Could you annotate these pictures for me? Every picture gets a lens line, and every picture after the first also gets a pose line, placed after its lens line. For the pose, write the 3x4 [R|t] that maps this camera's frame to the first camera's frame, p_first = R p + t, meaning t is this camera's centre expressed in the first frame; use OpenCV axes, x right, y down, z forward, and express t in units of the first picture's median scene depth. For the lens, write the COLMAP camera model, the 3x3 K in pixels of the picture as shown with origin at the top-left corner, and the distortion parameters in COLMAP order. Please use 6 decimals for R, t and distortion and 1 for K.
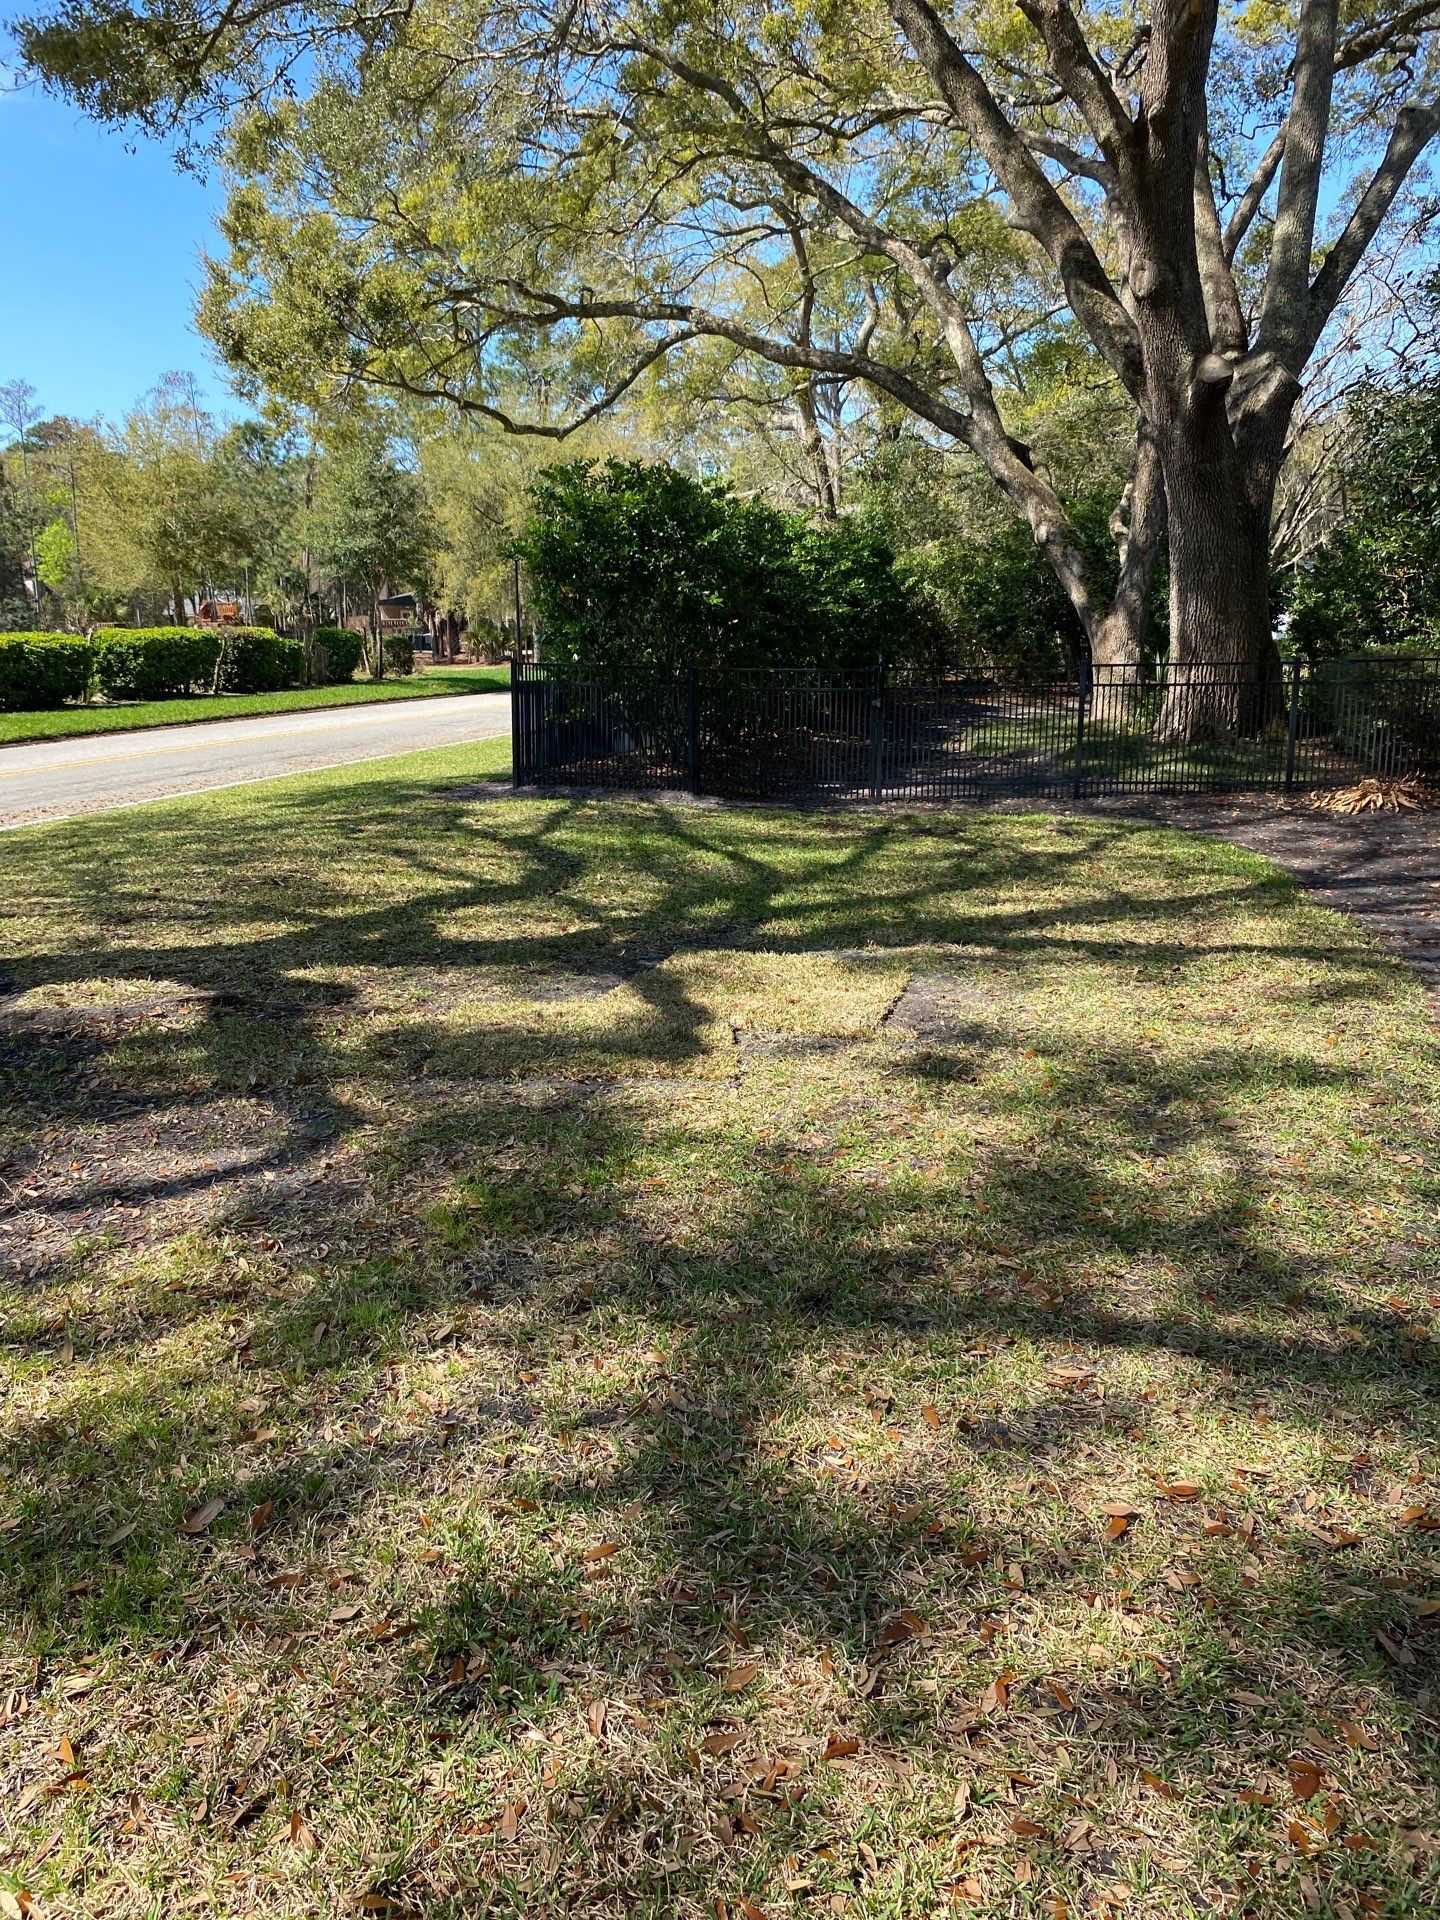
lens RADIAL K [[1453.4, 0, 713.1], [0, 1453.4, 971.9], [0, 0, 1]] dist [0.027881, -0.042839]
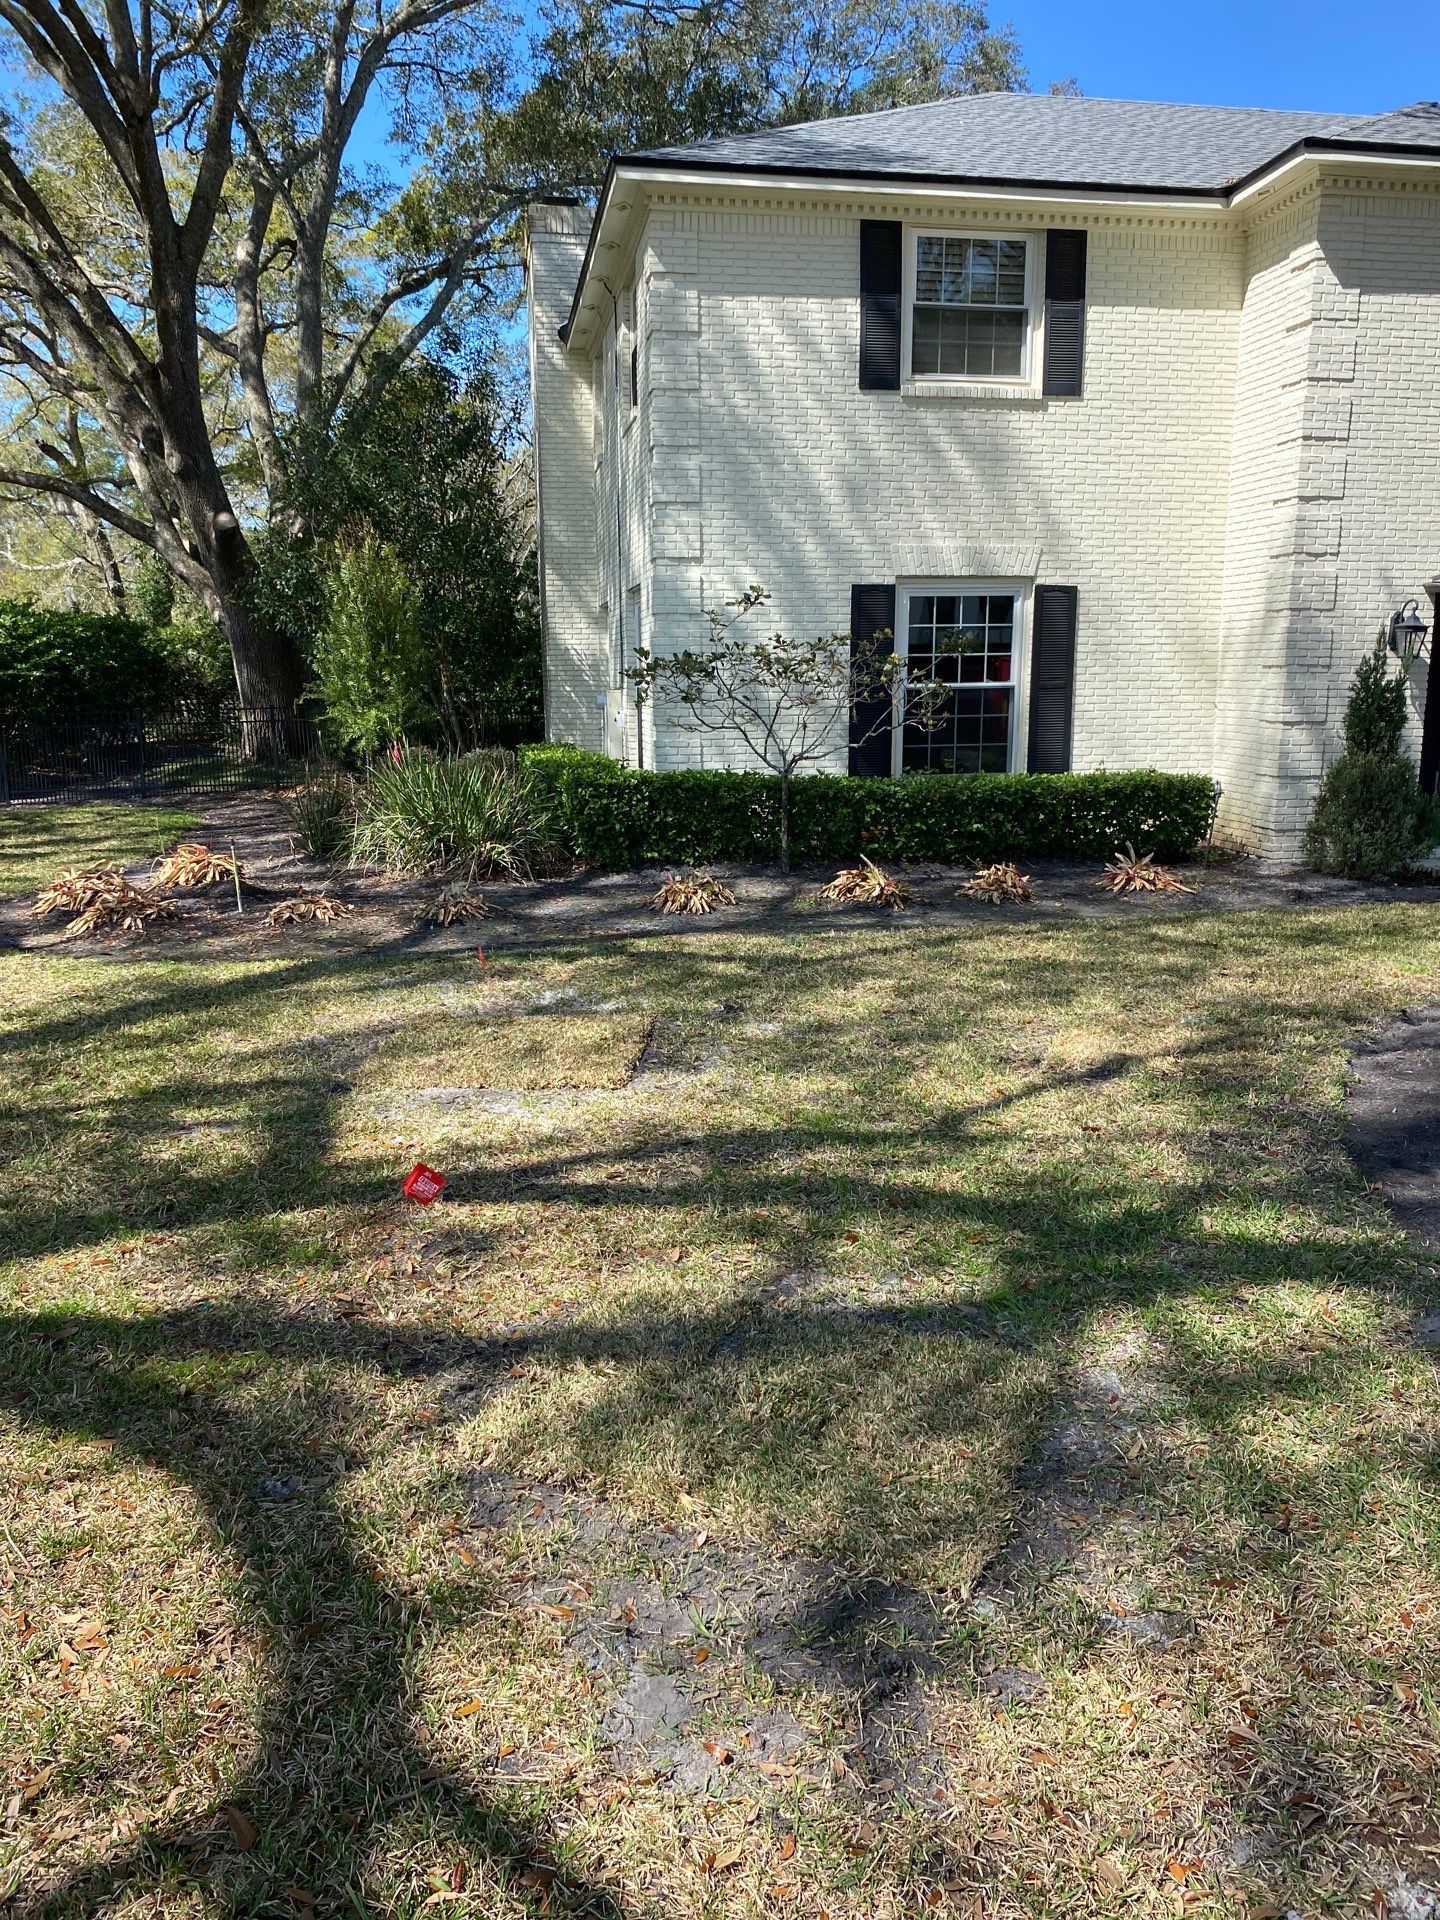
lens RADIAL K [[1453.4, 0, 713.1], [0, 1453.4, 971.9], [0, 0, 1]] dist [0.027881, -0.042839]
pose [[0.932482, -0.072890, 0.353785, 0.159639], [0.086437, 0.996000, -0.022620, 0.092799], [-0.350721, 0.051673, 0.935053, -0.396018]]
